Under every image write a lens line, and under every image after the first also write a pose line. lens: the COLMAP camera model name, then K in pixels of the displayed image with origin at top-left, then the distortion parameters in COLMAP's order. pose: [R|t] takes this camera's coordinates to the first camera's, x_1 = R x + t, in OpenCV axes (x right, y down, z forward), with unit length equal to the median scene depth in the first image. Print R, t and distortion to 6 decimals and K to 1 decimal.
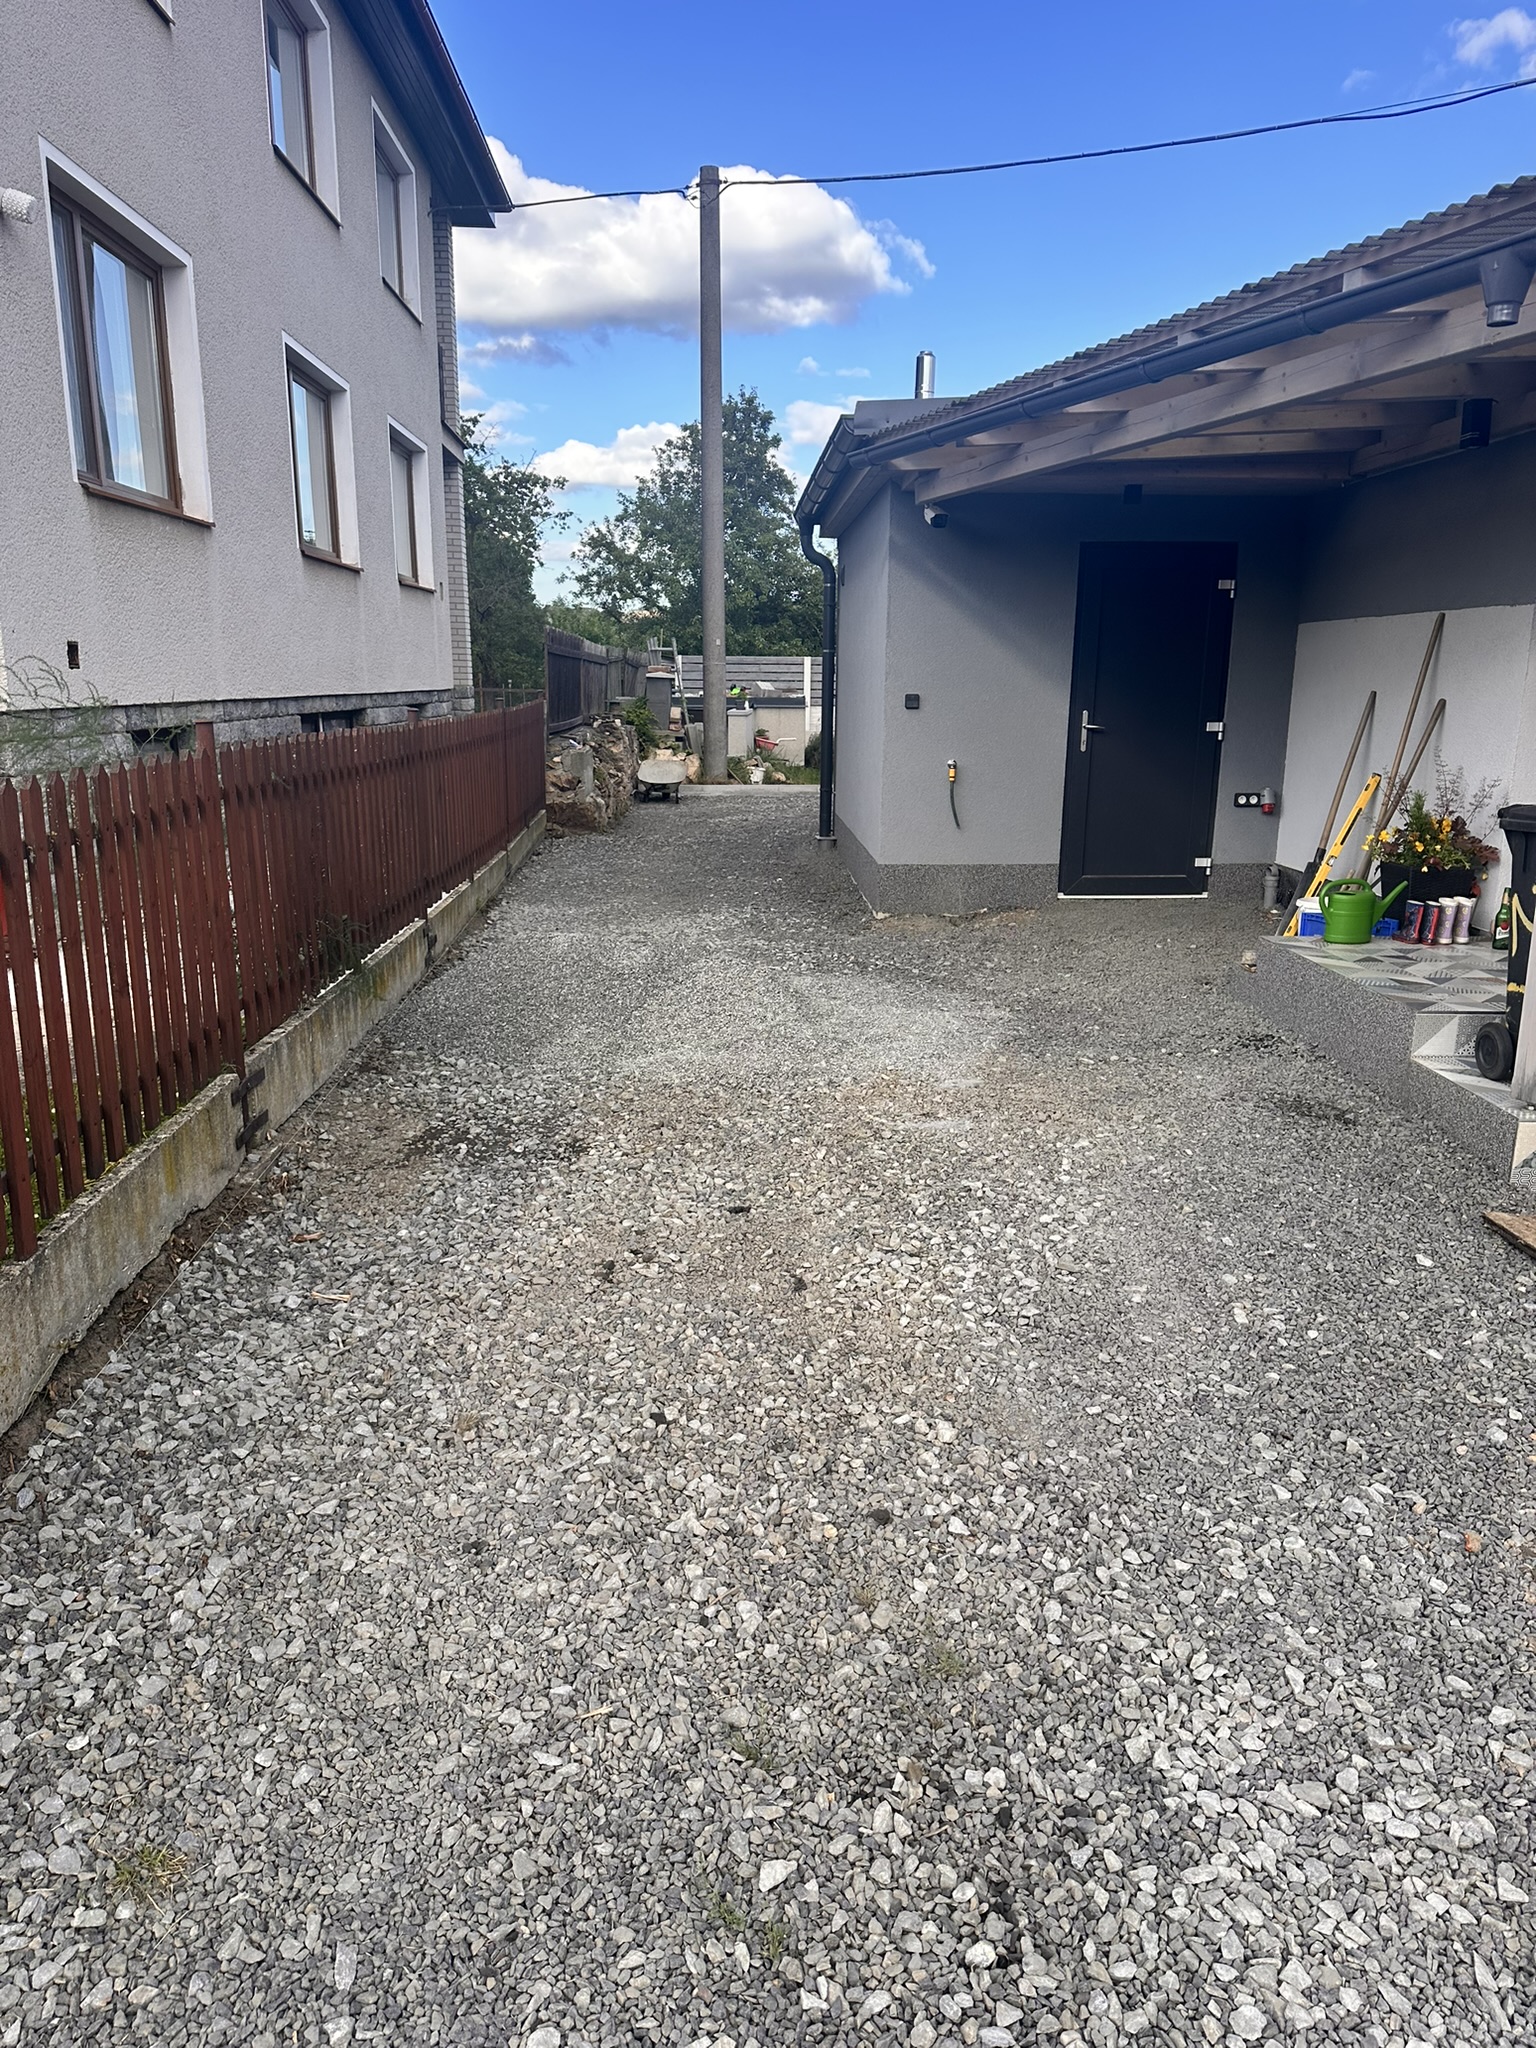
lens RADIAL K [[1430.8, 0, 785.8], [0, 1430.8, 1021.4], [0, 0, 1]] dist [0.074955, -0.094986]
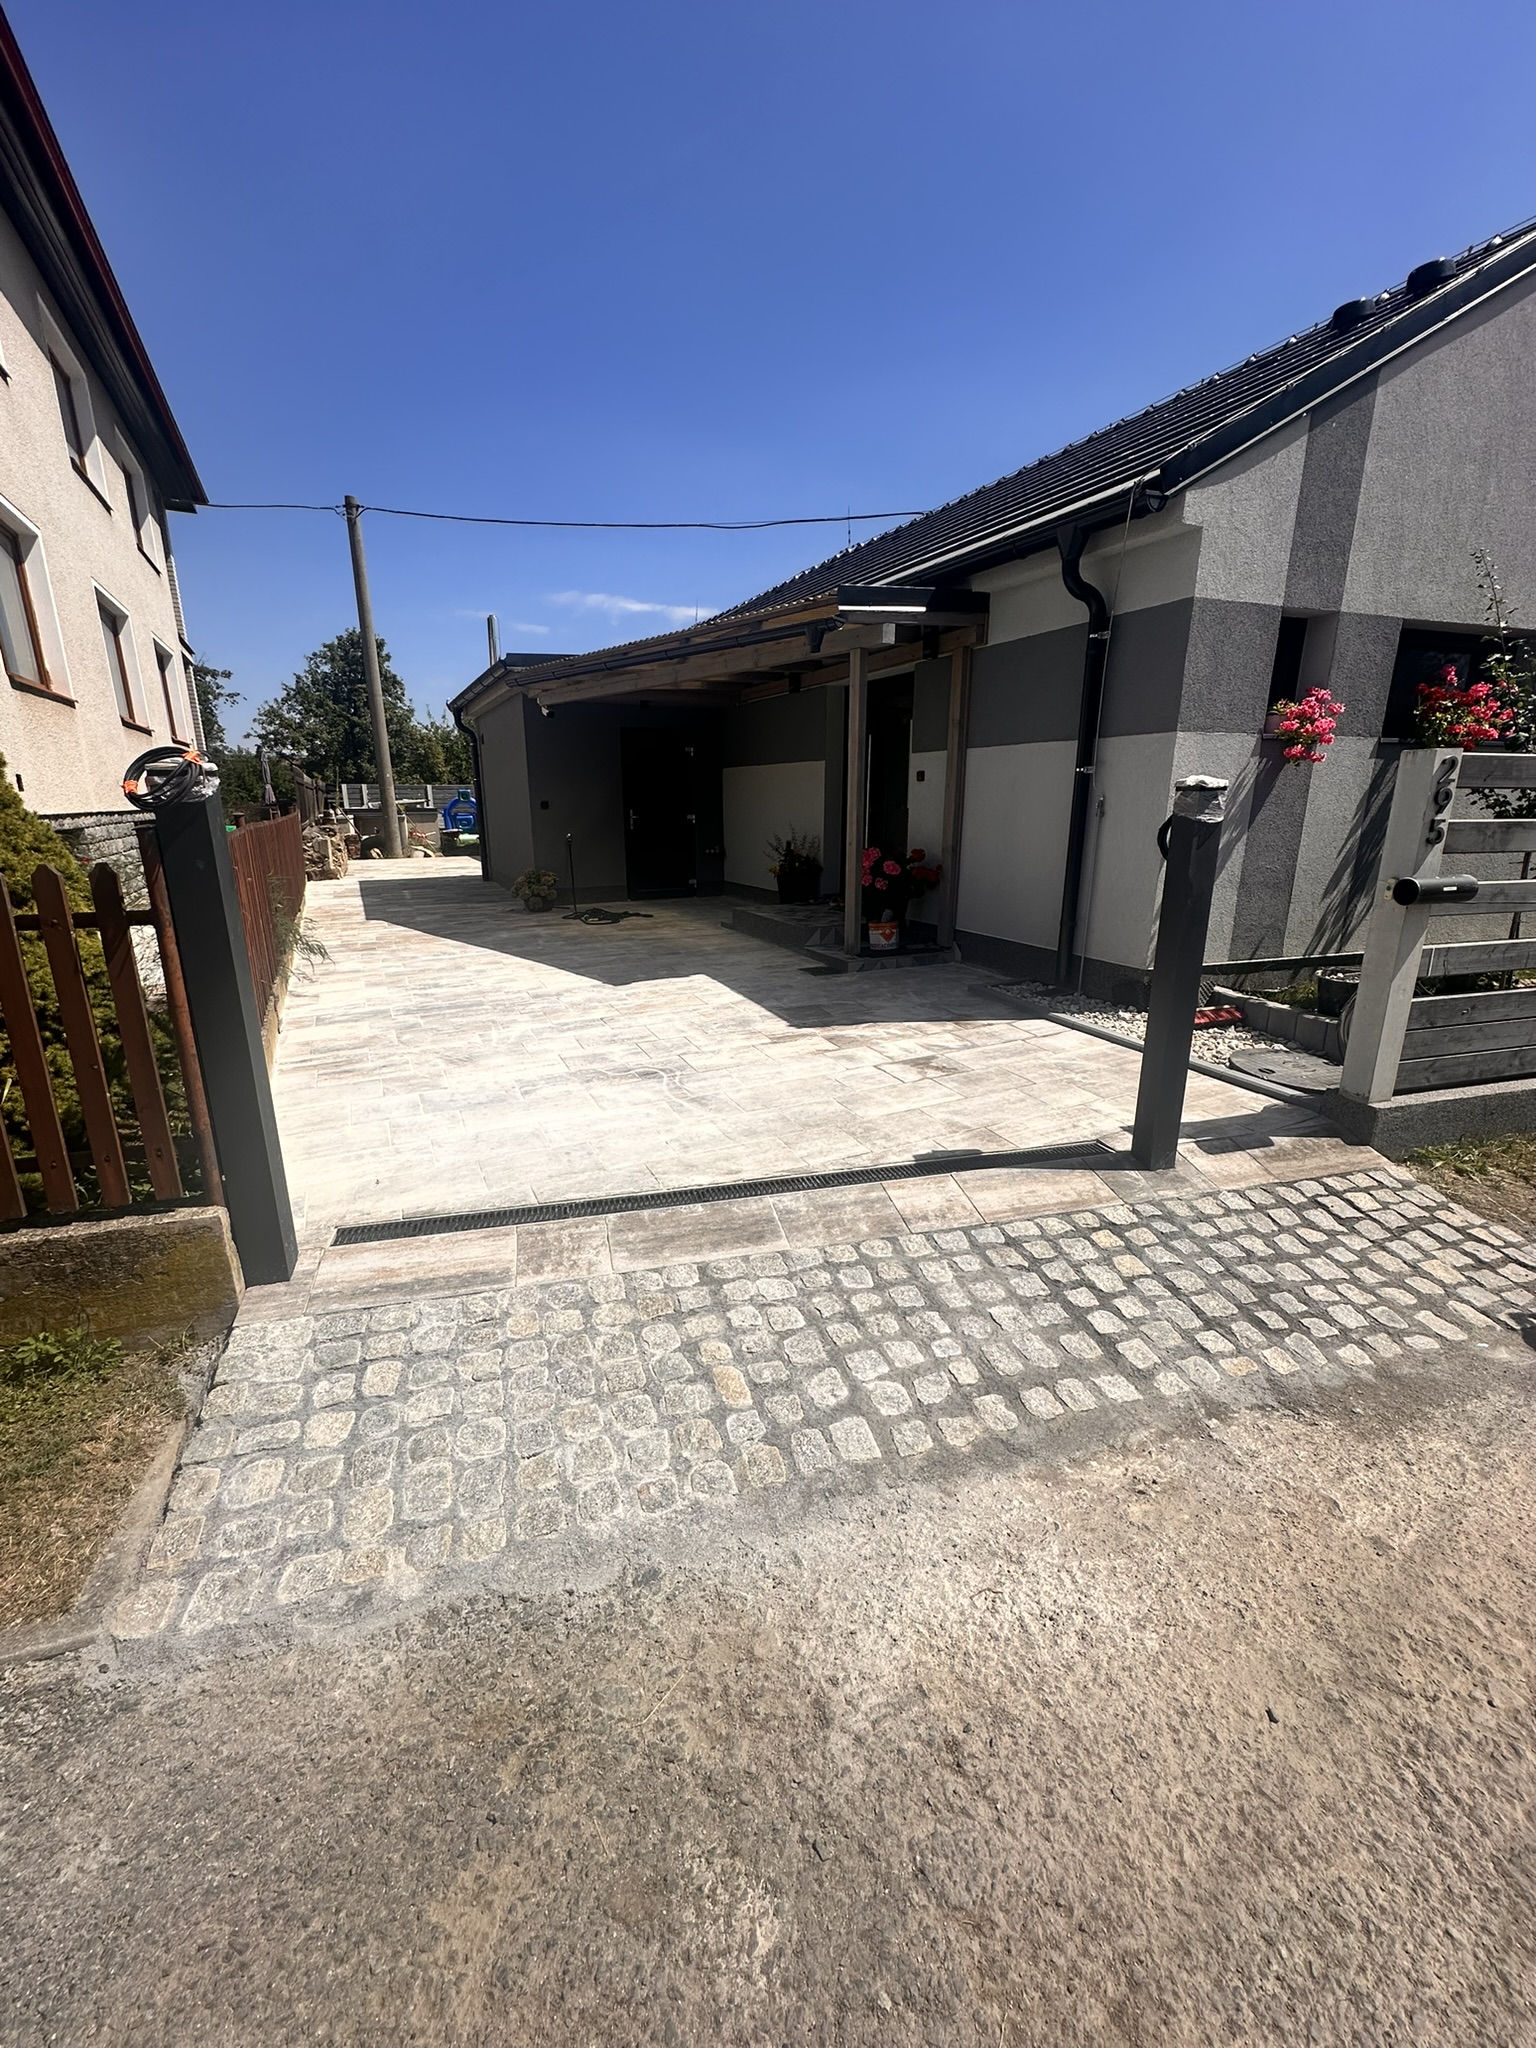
lens RADIAL K [[813.6, 0, 765.8], [0, 813.6, 1019.2], [0, 0, 1]] dist [-0.005757, 0.002849]
pose [[0.912615, -0.113056, 0.392876, -0.066617], [0.101408, 0.993570, 0.050352, 0.026175], [-0.396043, -0.006111, 0.918212, -0.087777]]
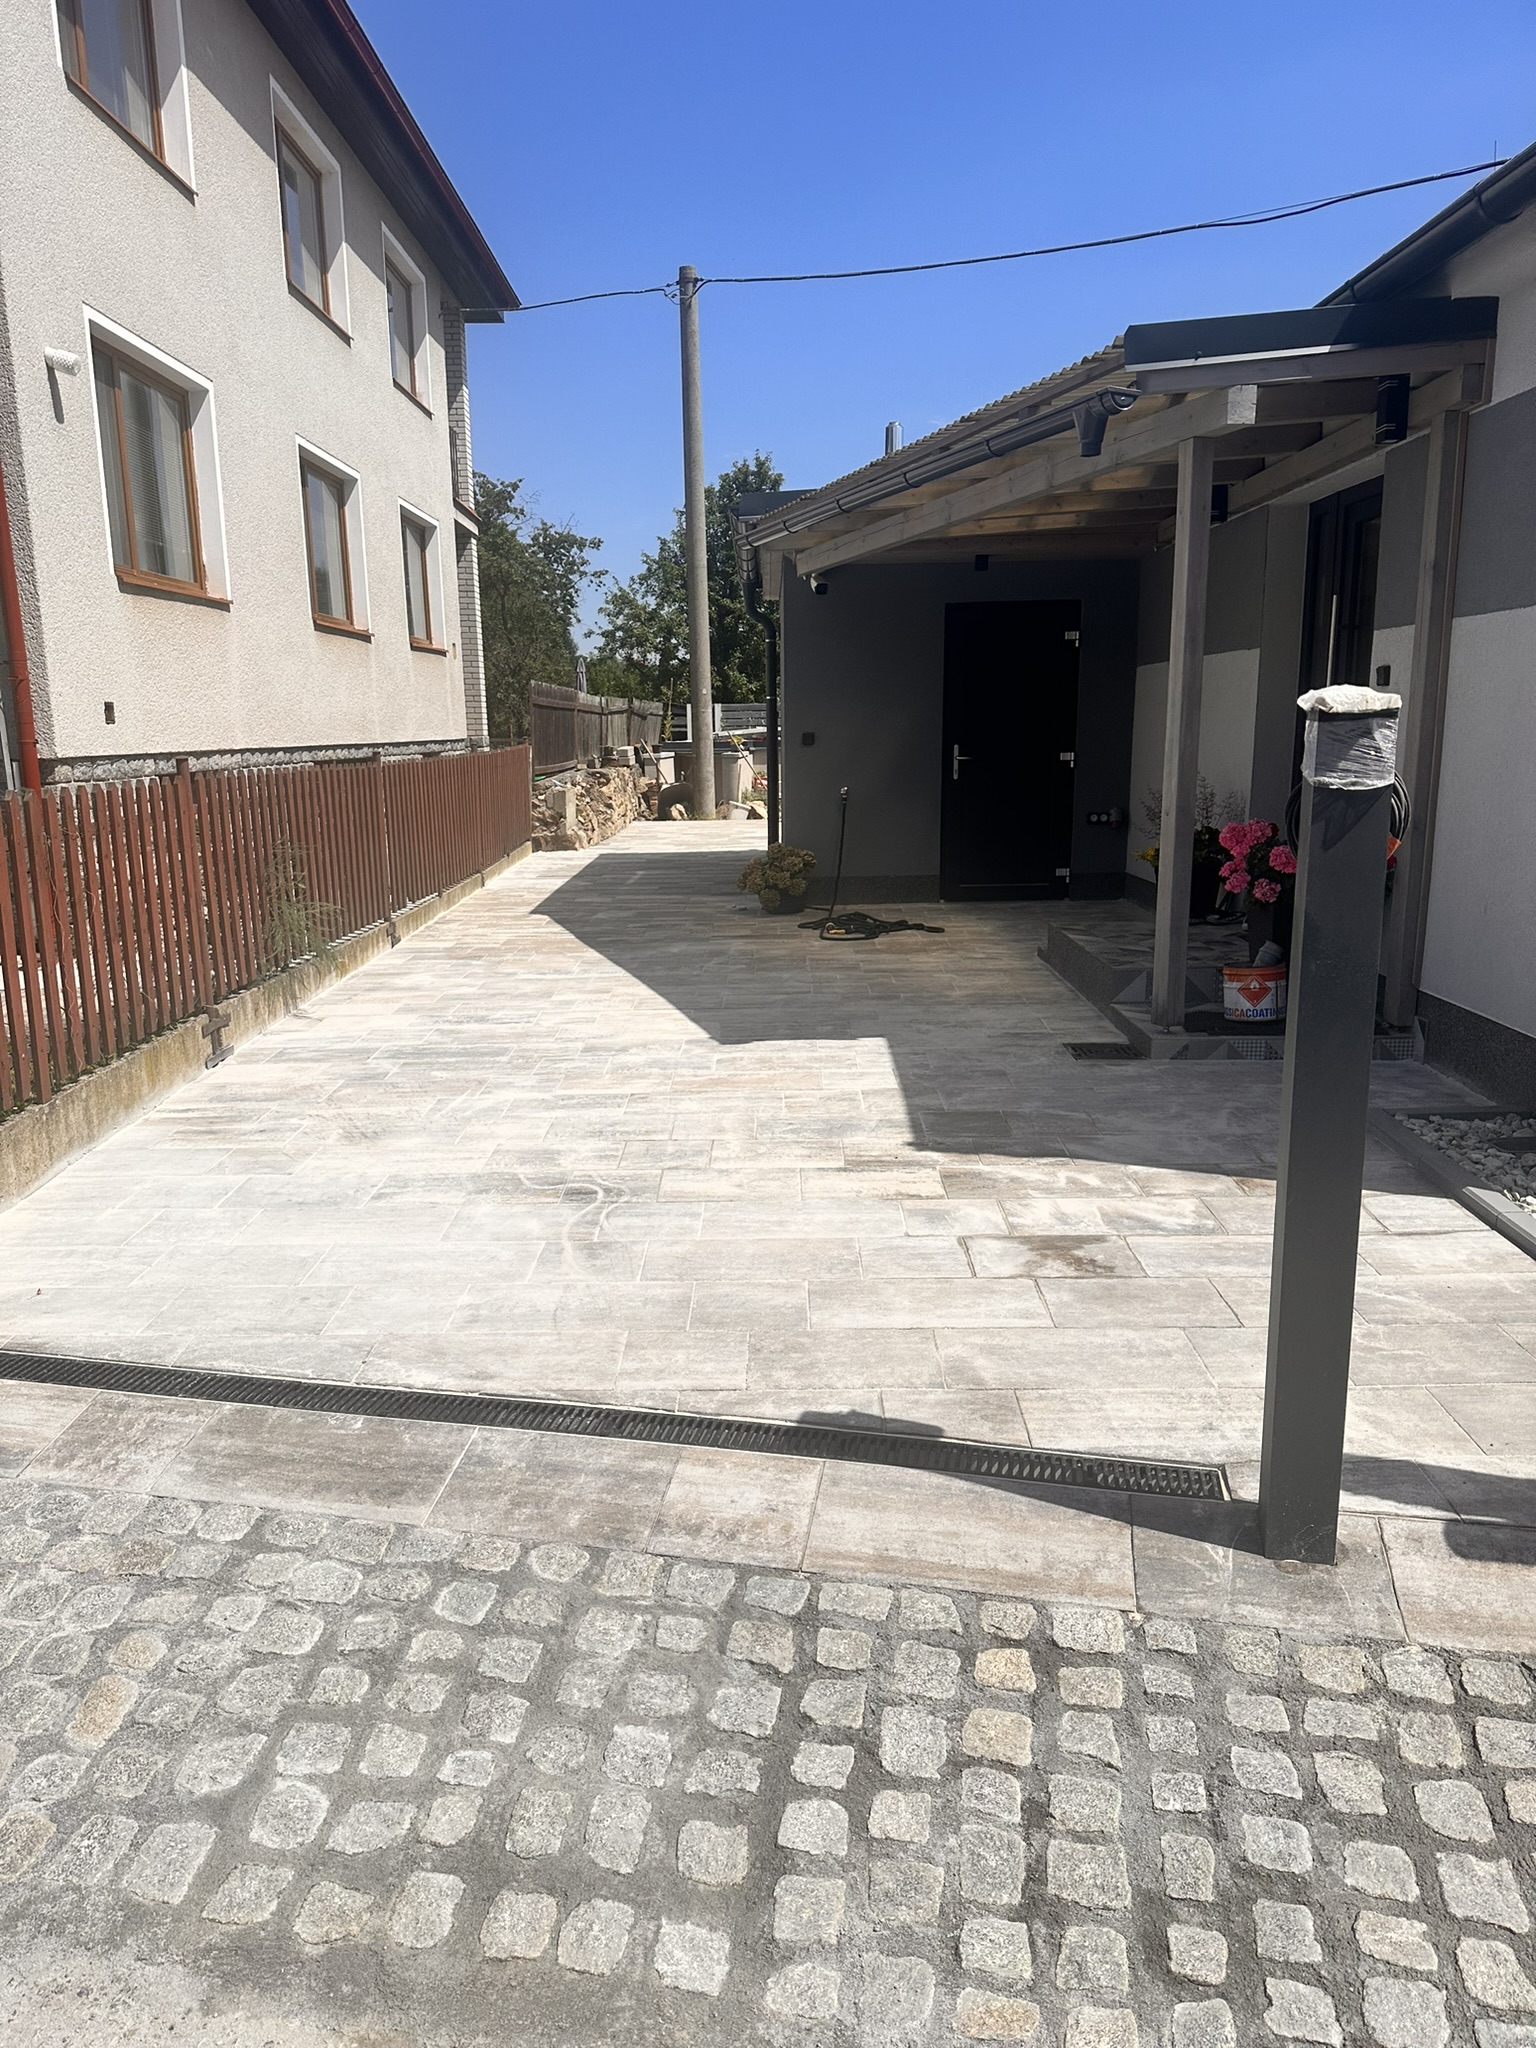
lens RADIAL K [[1430.8, 0, 761.3], [0, 1430.8, 1019.1], [0, 0, 1]] dist [0.074955, -0.094986]
pose [[0.998610, -0.008380, -0.052028, 0.069958], [0.006677, 0.999439, -0.032815, 0.029314], [0.052274, 0.032421, 0.998106, -0.109190]]
